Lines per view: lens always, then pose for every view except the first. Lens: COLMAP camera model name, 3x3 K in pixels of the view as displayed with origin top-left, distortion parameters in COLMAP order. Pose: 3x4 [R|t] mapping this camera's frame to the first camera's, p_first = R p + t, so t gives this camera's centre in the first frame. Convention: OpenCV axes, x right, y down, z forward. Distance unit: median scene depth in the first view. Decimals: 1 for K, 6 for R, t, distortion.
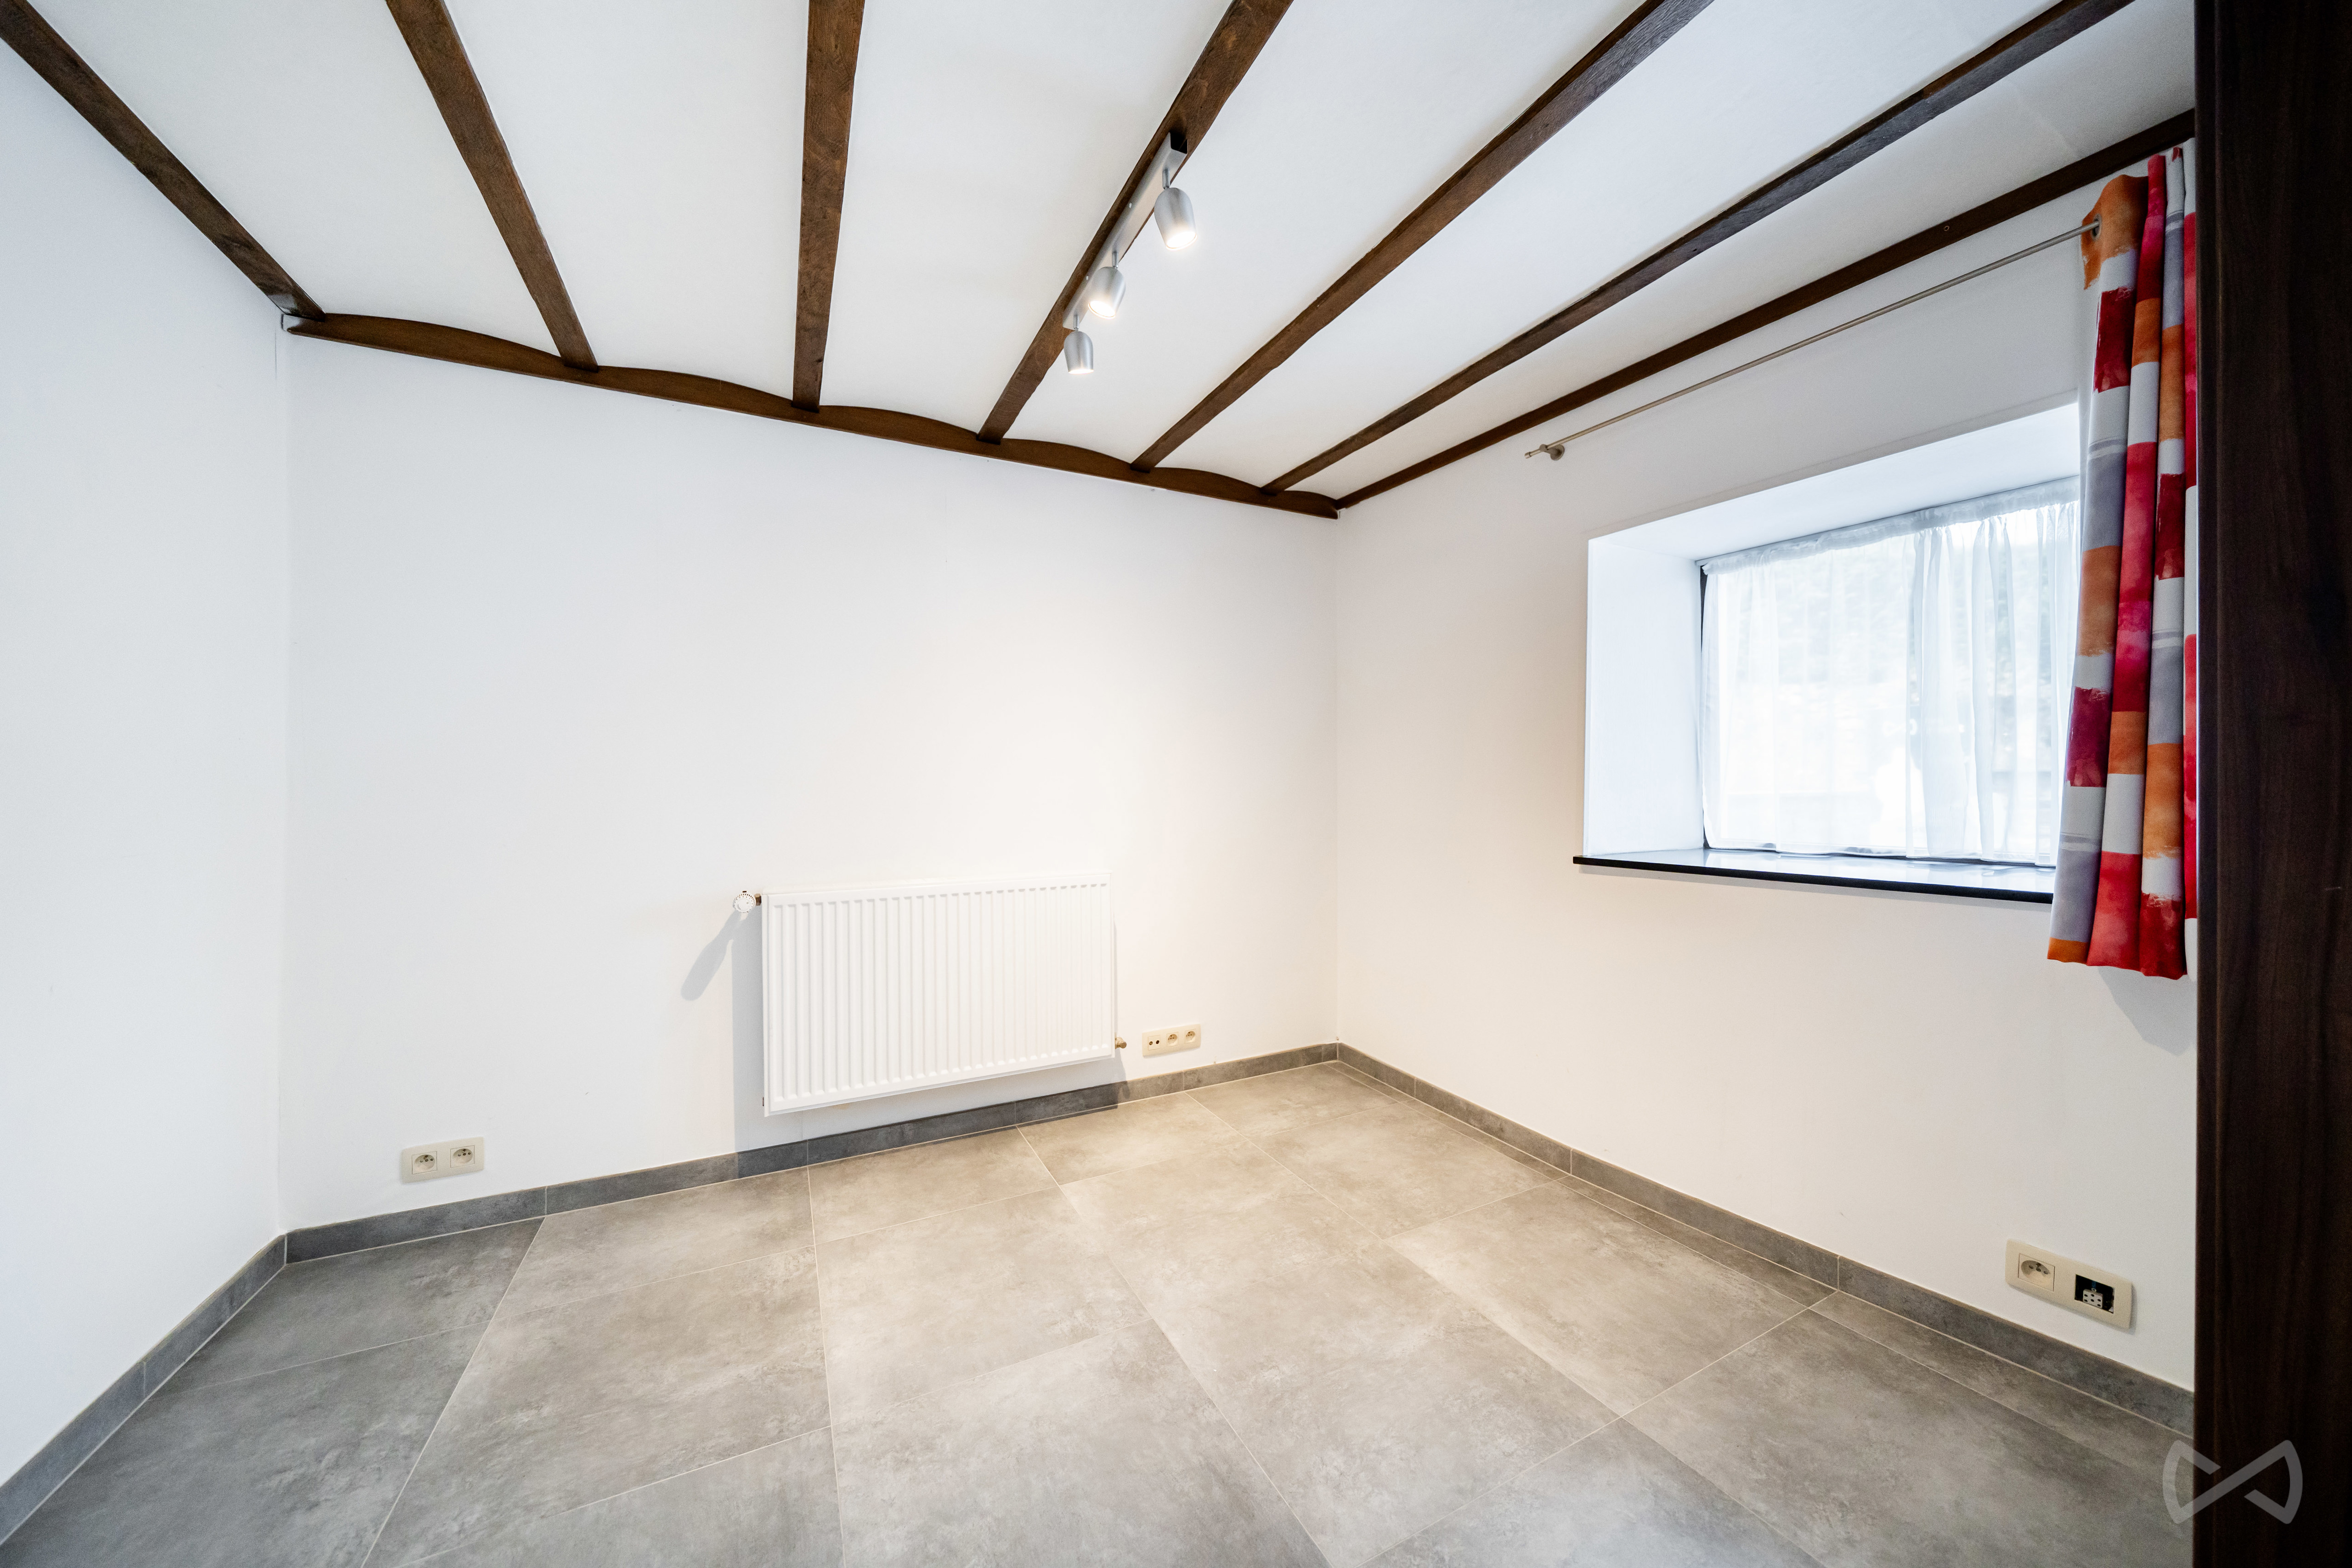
lens RADIAL K [[798.2, 0, 1176.0], [0, 798.2, 784.0], [0, 0, 1]] dist [-0.000130, -0.000084]
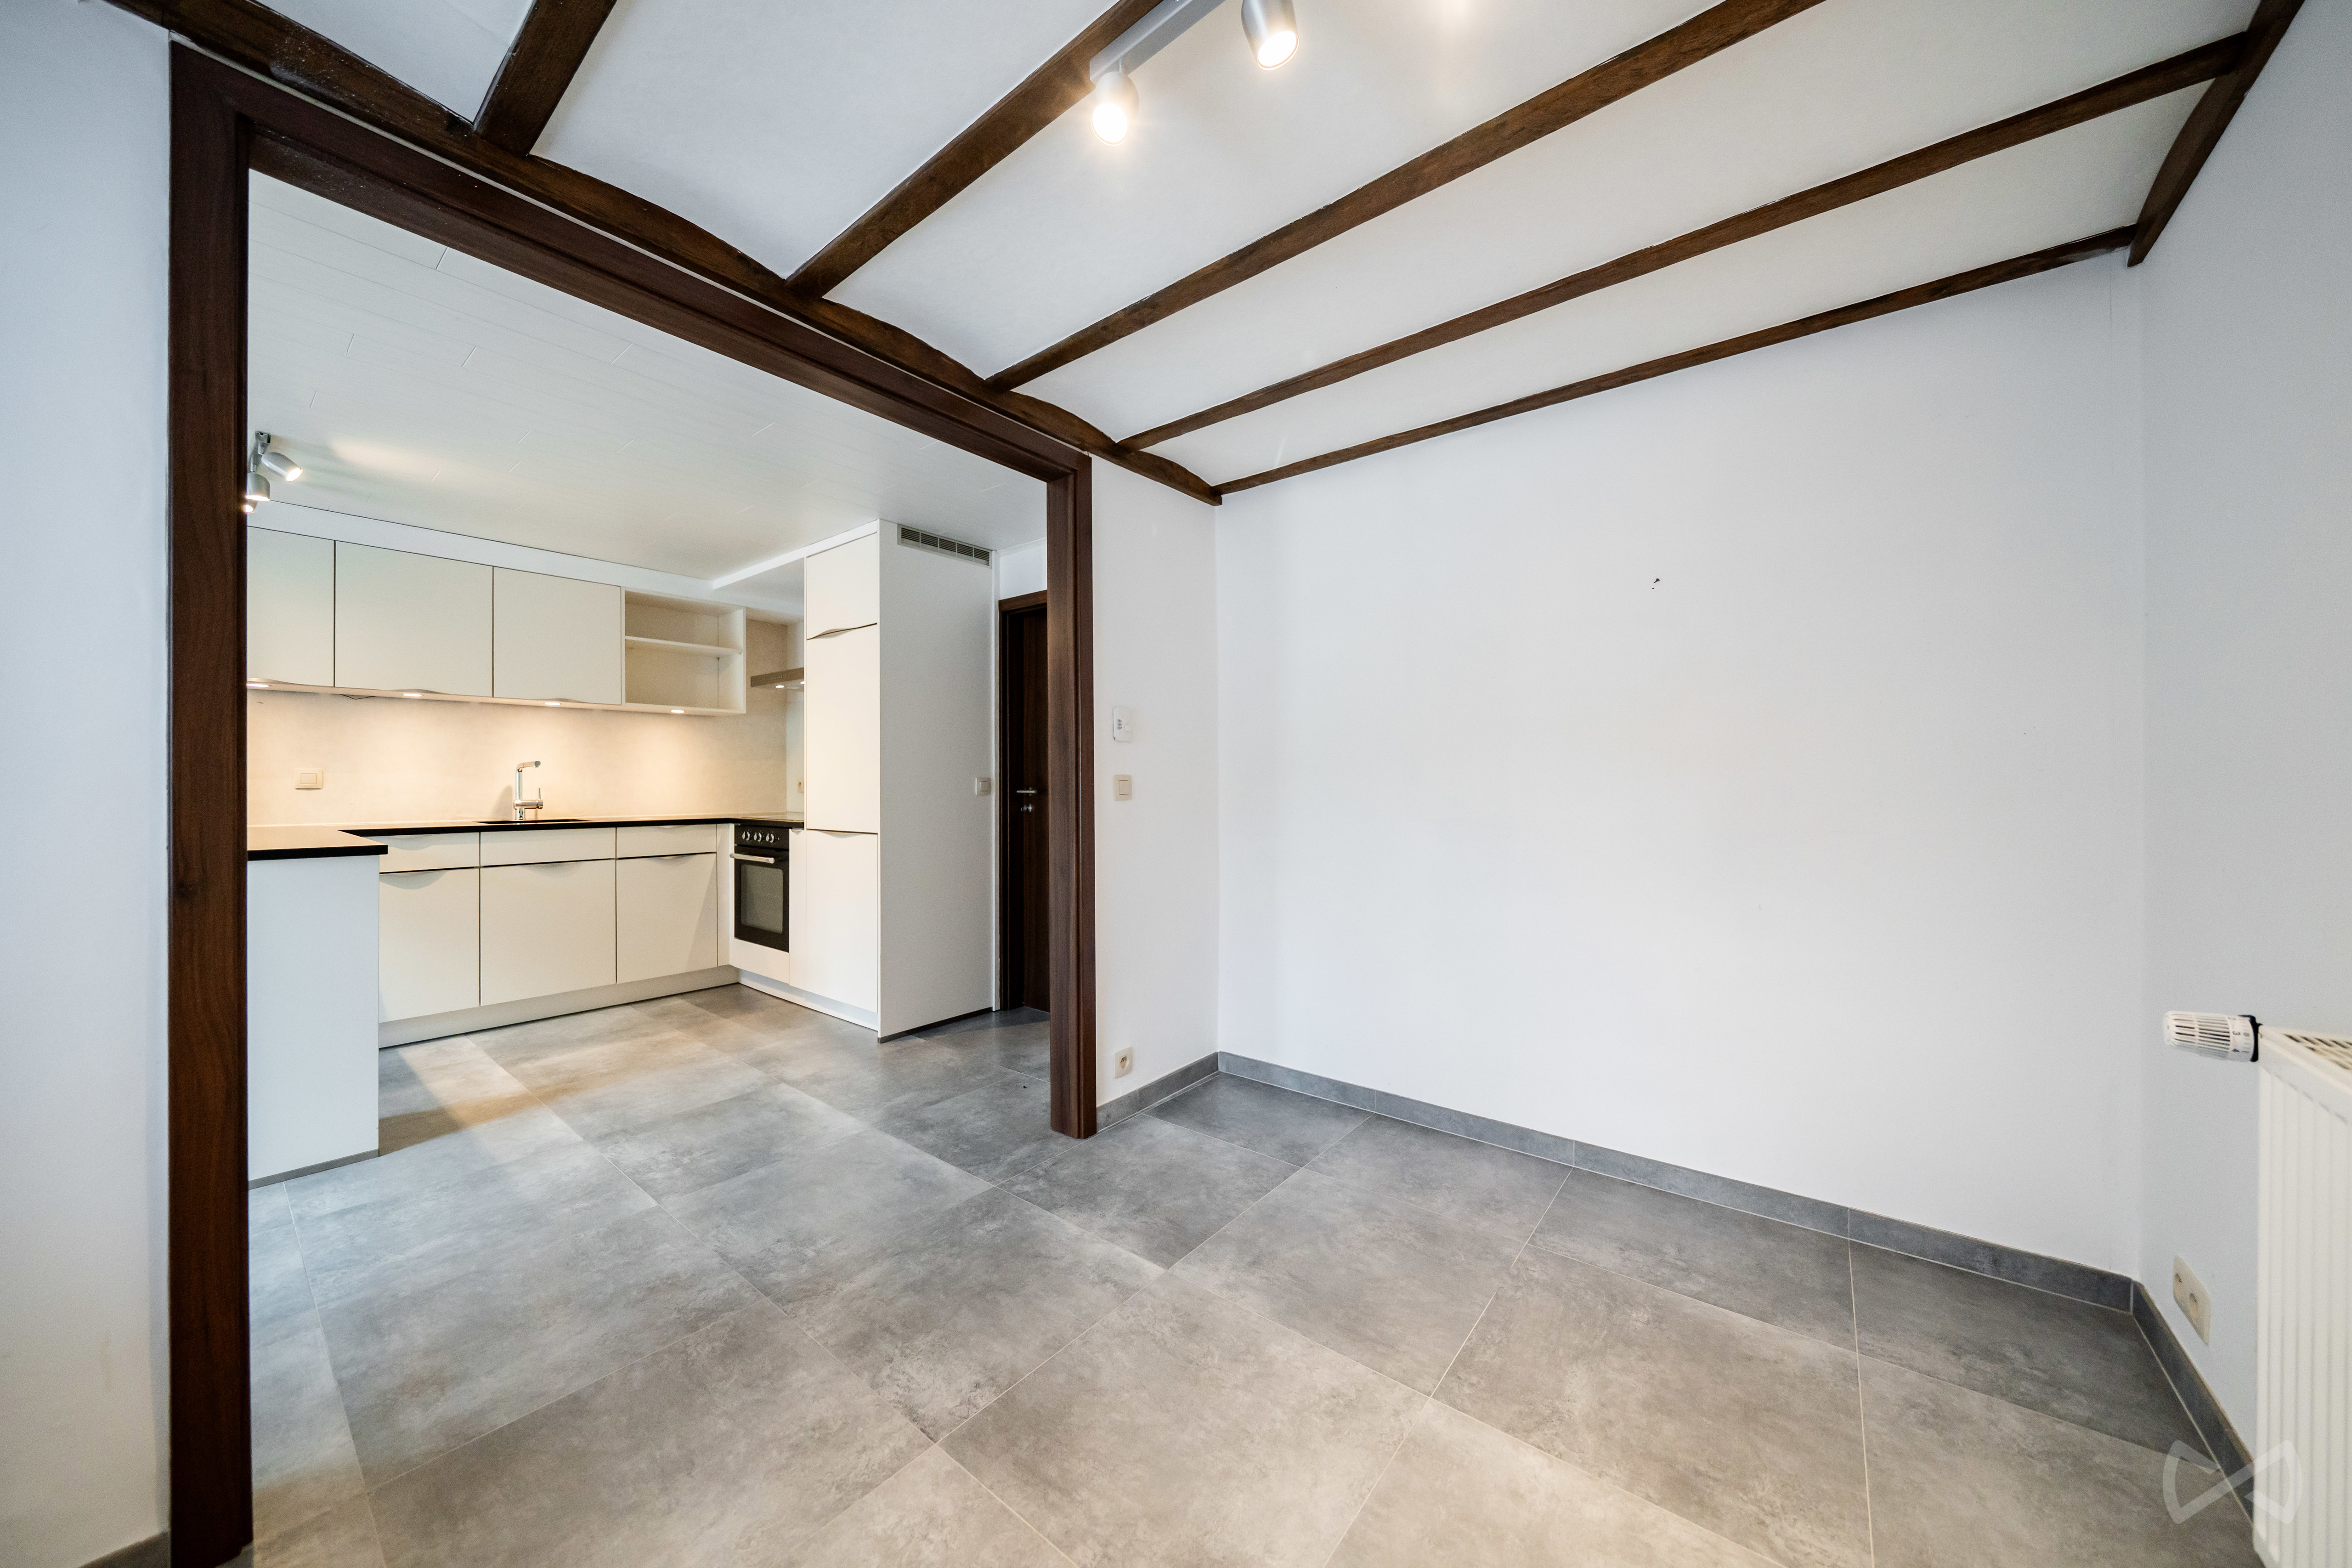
lens RADIAL K [[798.2, 0, 1176.0], [0, 798.2, 784.0], [0, 0, 1]] dist [-0.000130, -0.000084]
pose [[-0.907841, 0.006096, -0.419271, 0.307971], [0.008034, 0.999964, -0.002859, 0.003772], [0.419238, -0.005964, -0.907857, 1.854329]]
